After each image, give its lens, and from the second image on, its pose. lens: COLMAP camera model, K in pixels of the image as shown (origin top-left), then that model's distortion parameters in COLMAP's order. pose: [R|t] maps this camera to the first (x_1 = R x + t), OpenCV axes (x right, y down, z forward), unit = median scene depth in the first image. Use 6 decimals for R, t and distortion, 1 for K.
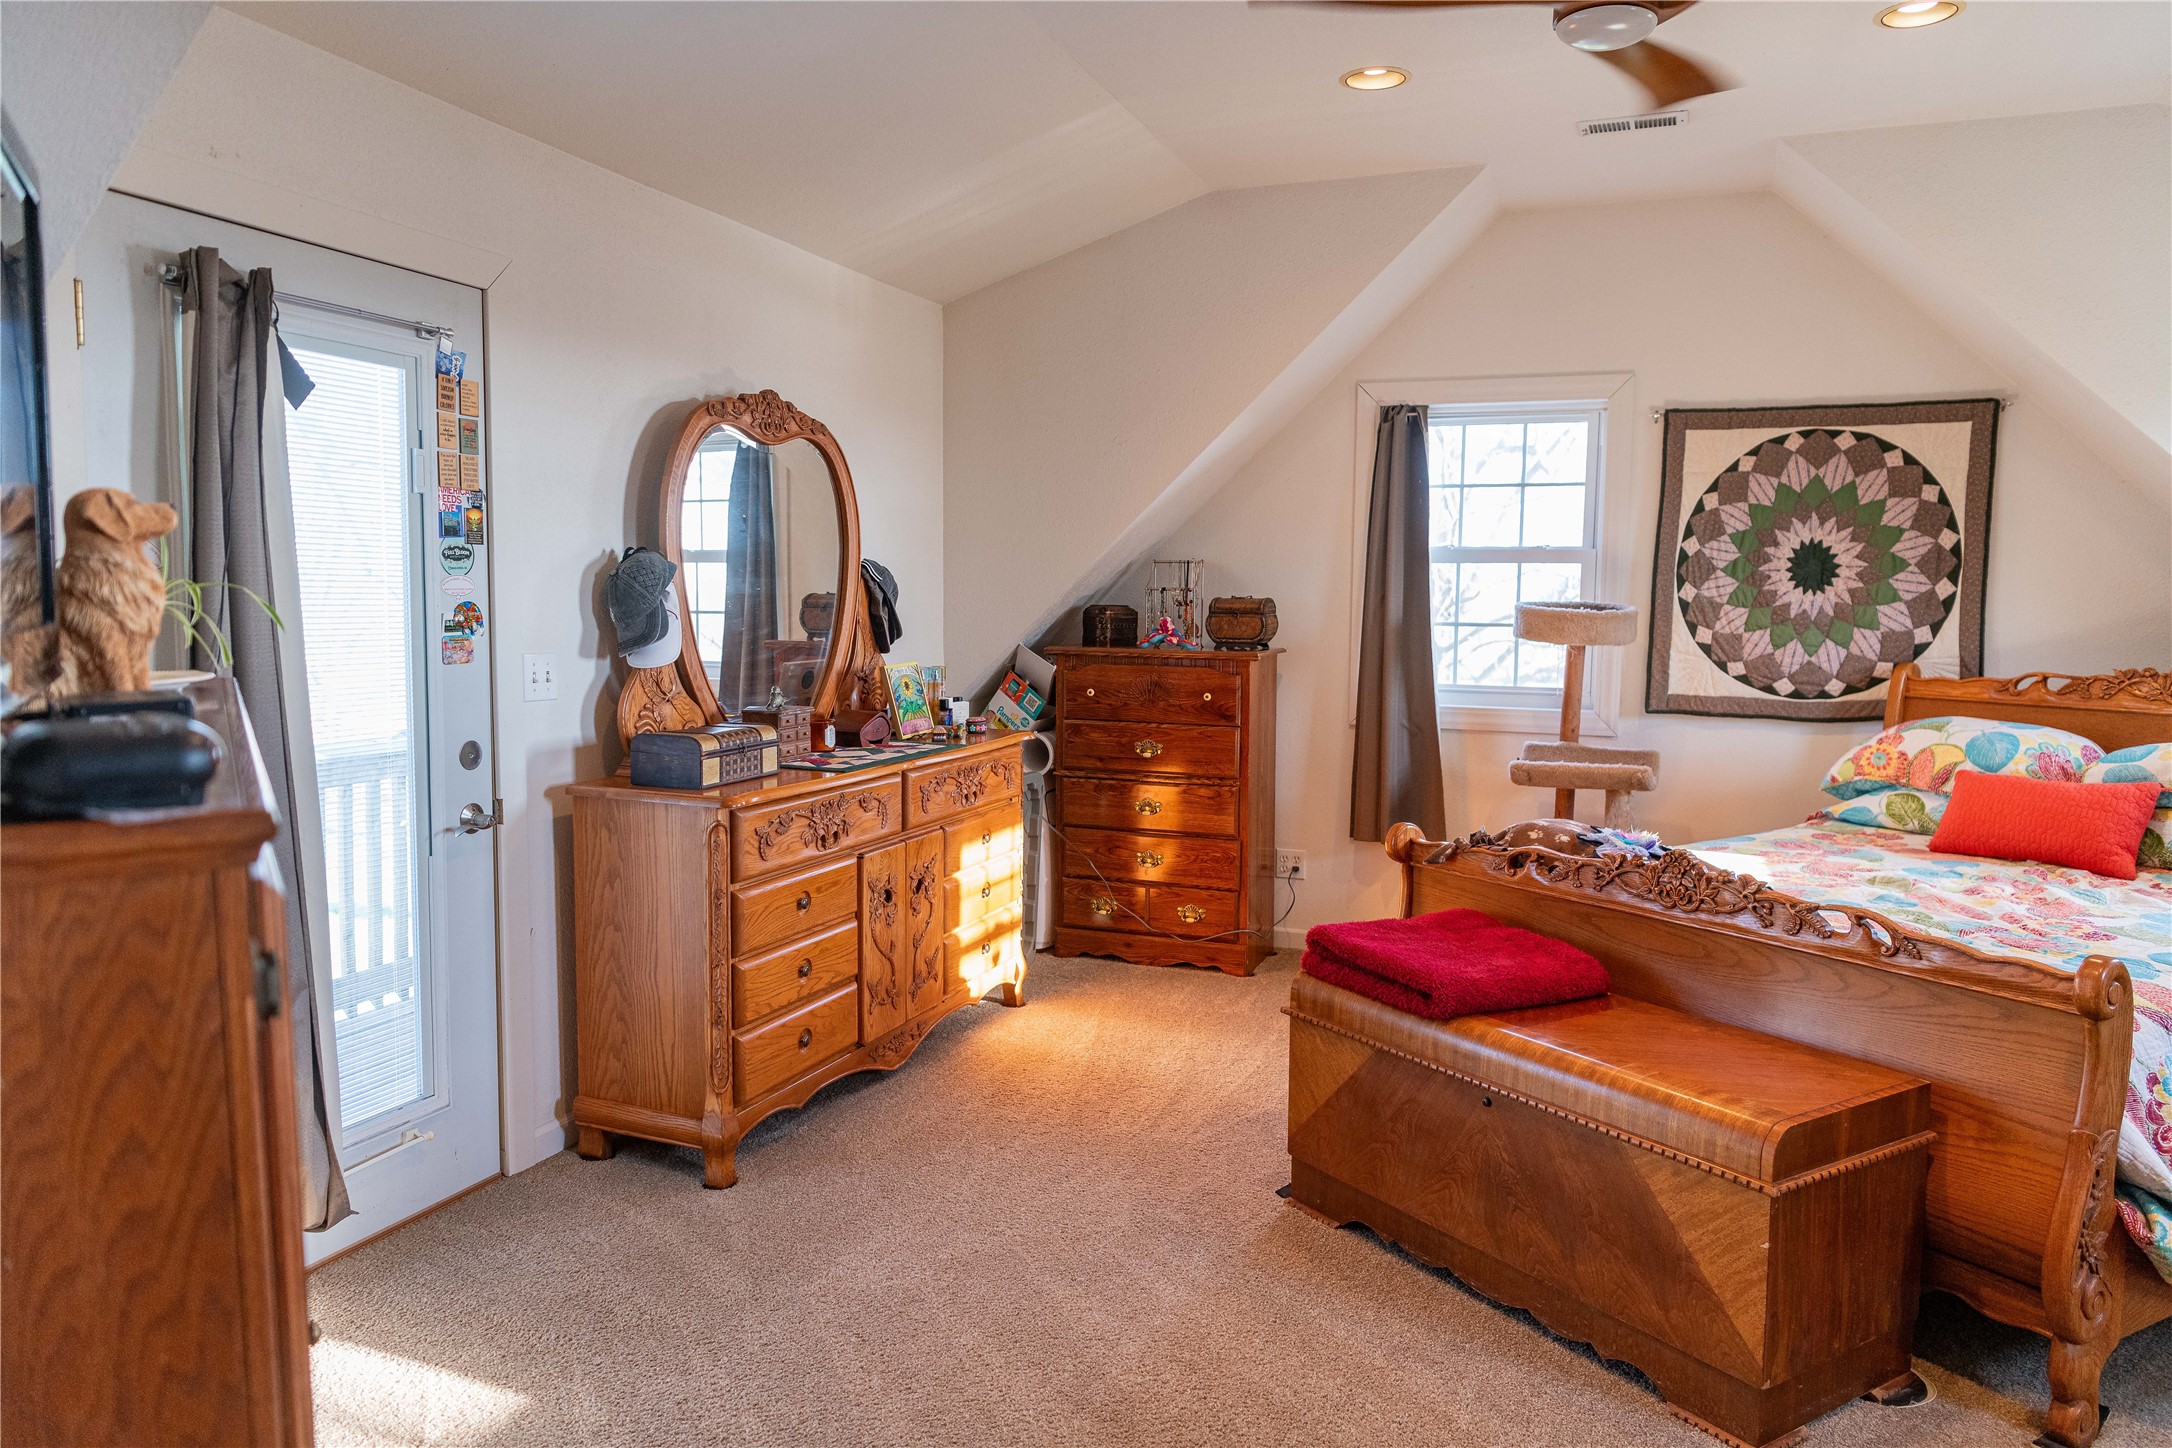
lens RADIAL K [[1462.3, 0, 1086.6], [0, 1462.3, 729.4], [0, 0, 1]] dist [0.006882, -0.002235]
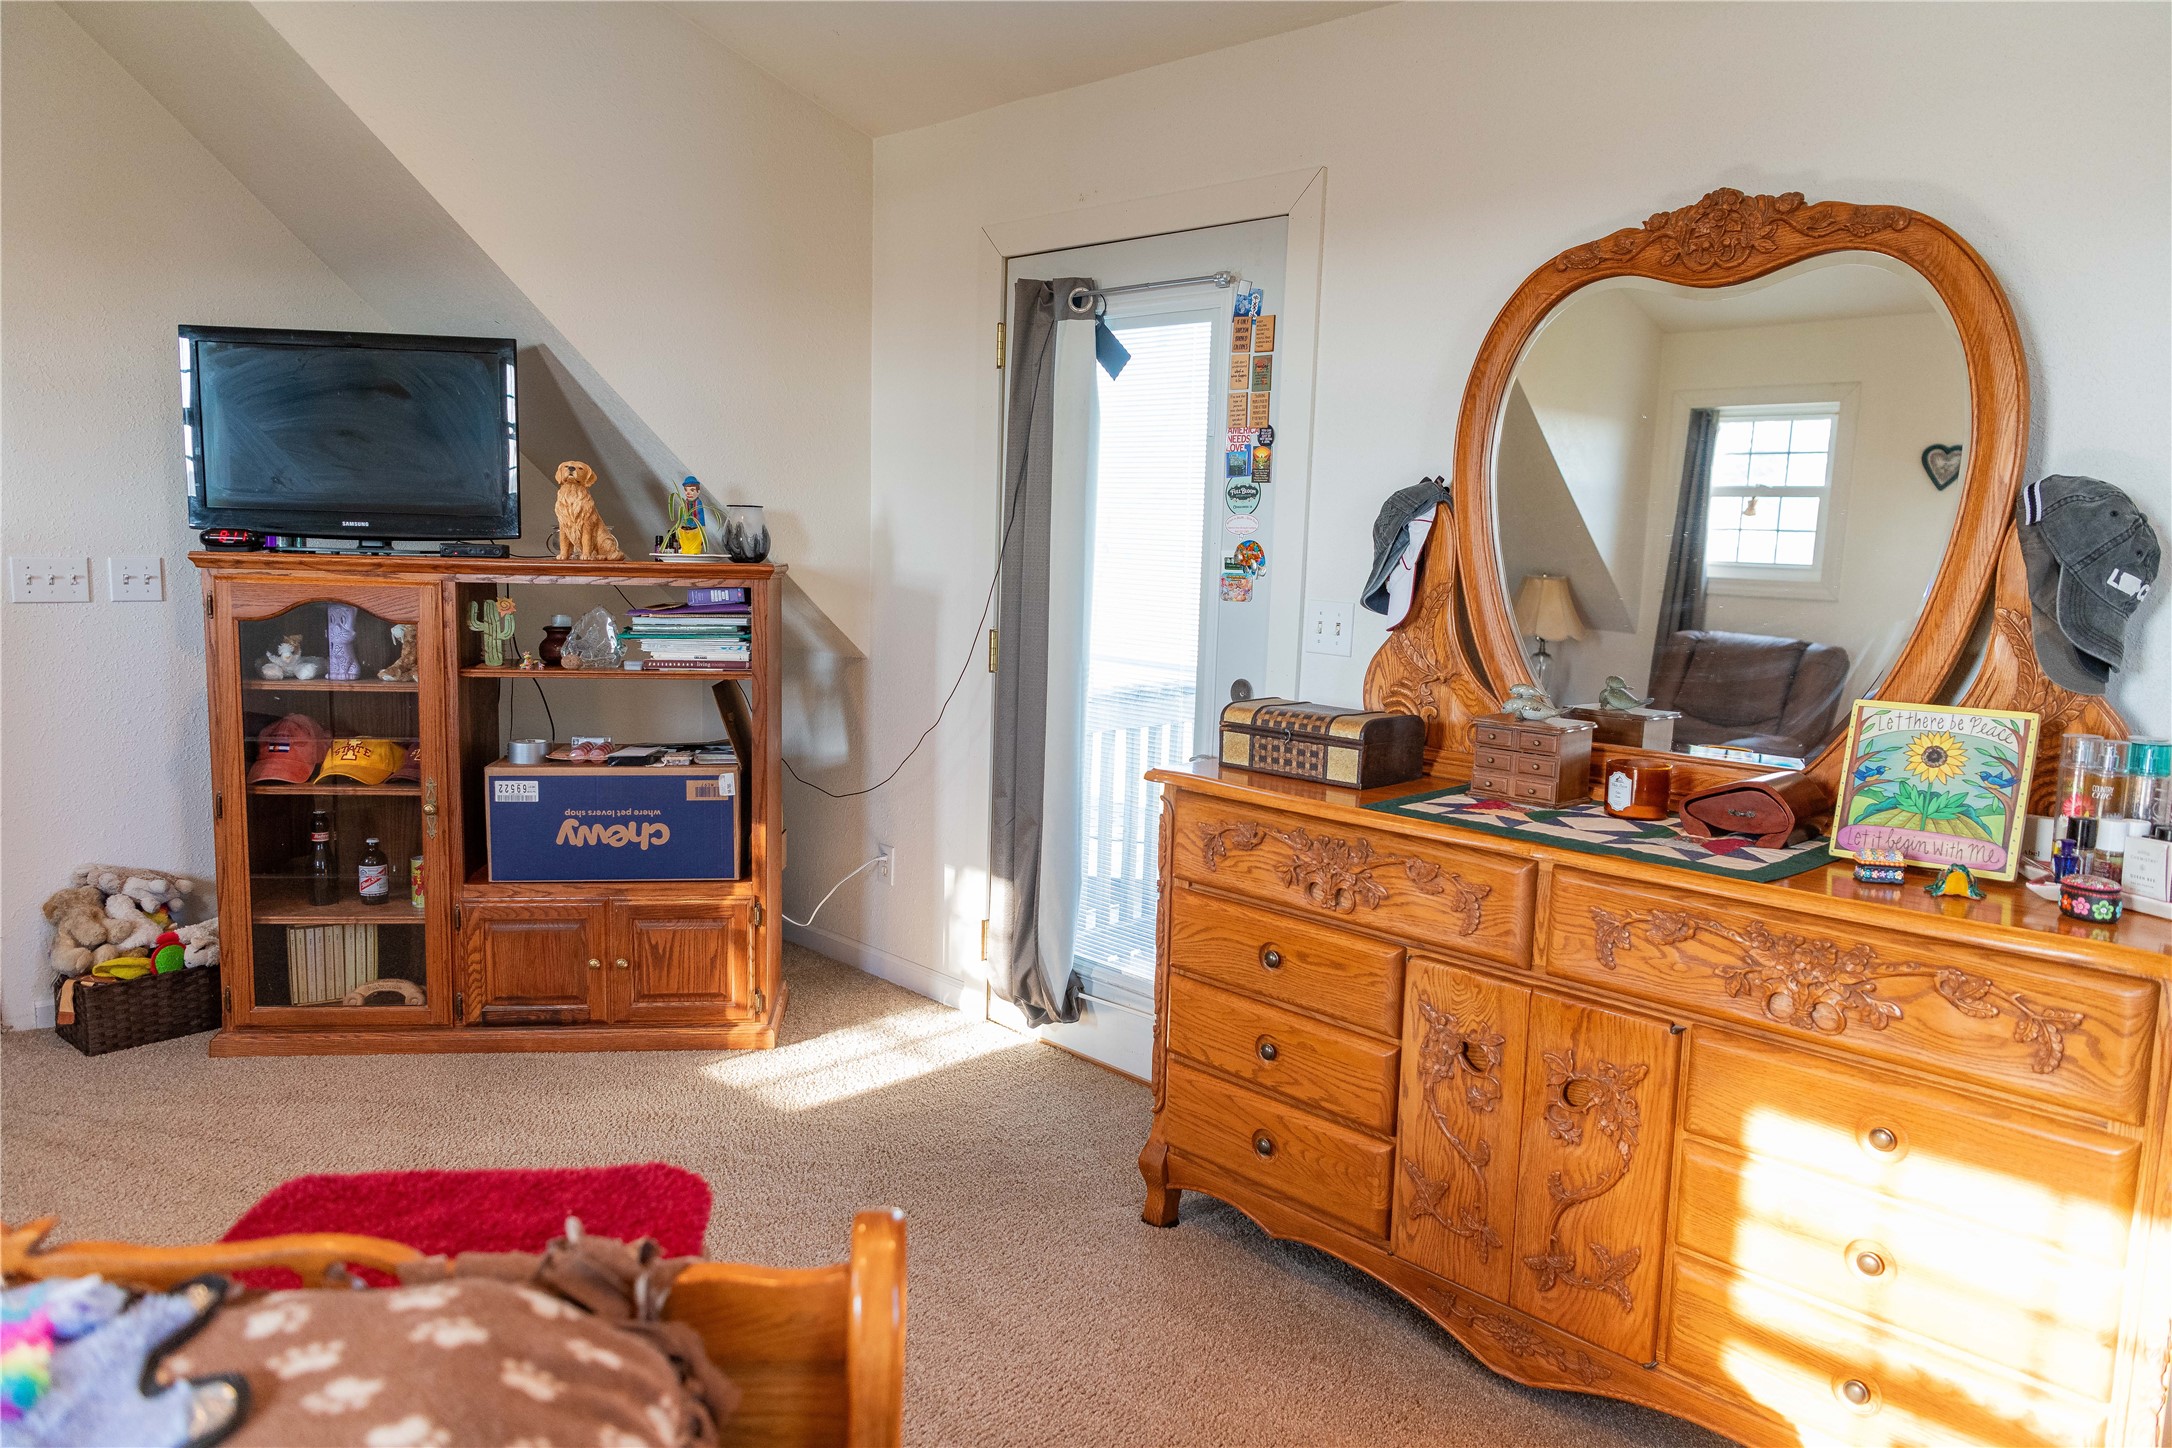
lens RADIAL K [[1462.3, 0, 1086.6], [0, 1462.3, 729.8], [0, 0, 1]] dist [0.006882, -0.002235]
pose [[-0.405512, 0.098634, -0.908753, 0.500819], [-0.125632, 0.978713, 0.162288, -0.100045], [0.905415, 0.179978, -0.384489, 1.201108]]
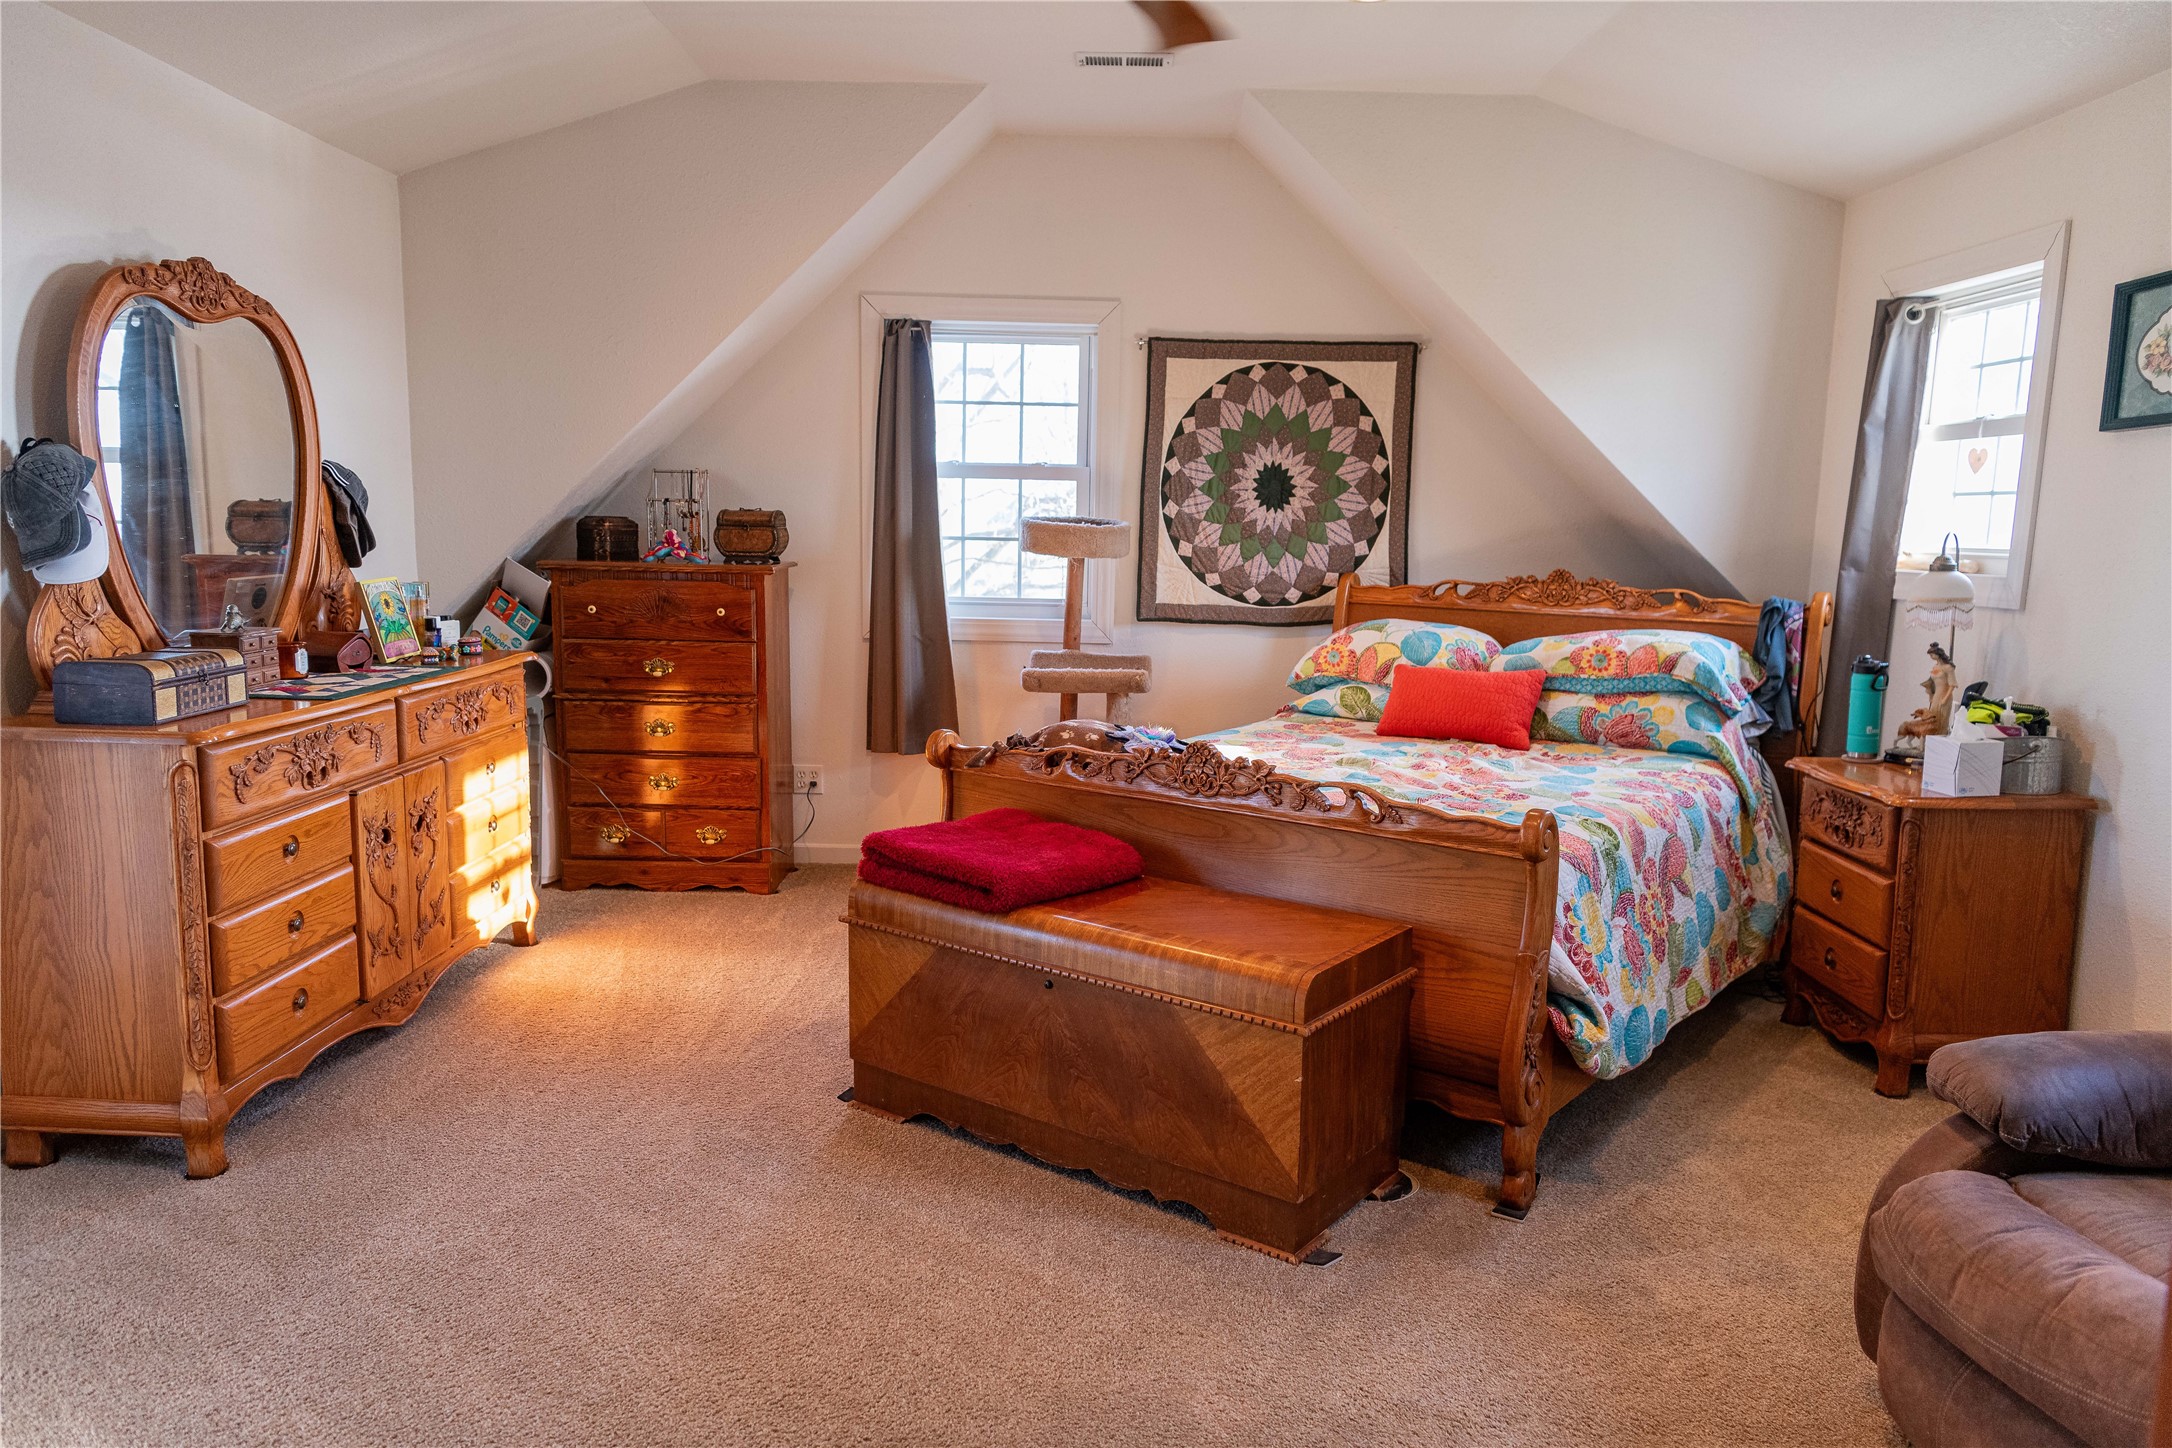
lens RADIAL K [[1462.3, 0, 1086.5], [0, 1462.3, 726.3], [0, 0, 1]] dist [0.006882, -0.002235]
pose [[0.934403, -0.042236, 0.353705, -0.055038], [0.023405, 0.998080, 0.057351, 0.005073], [-0.355448, -0.045311, 0.933597, 0.003590]]
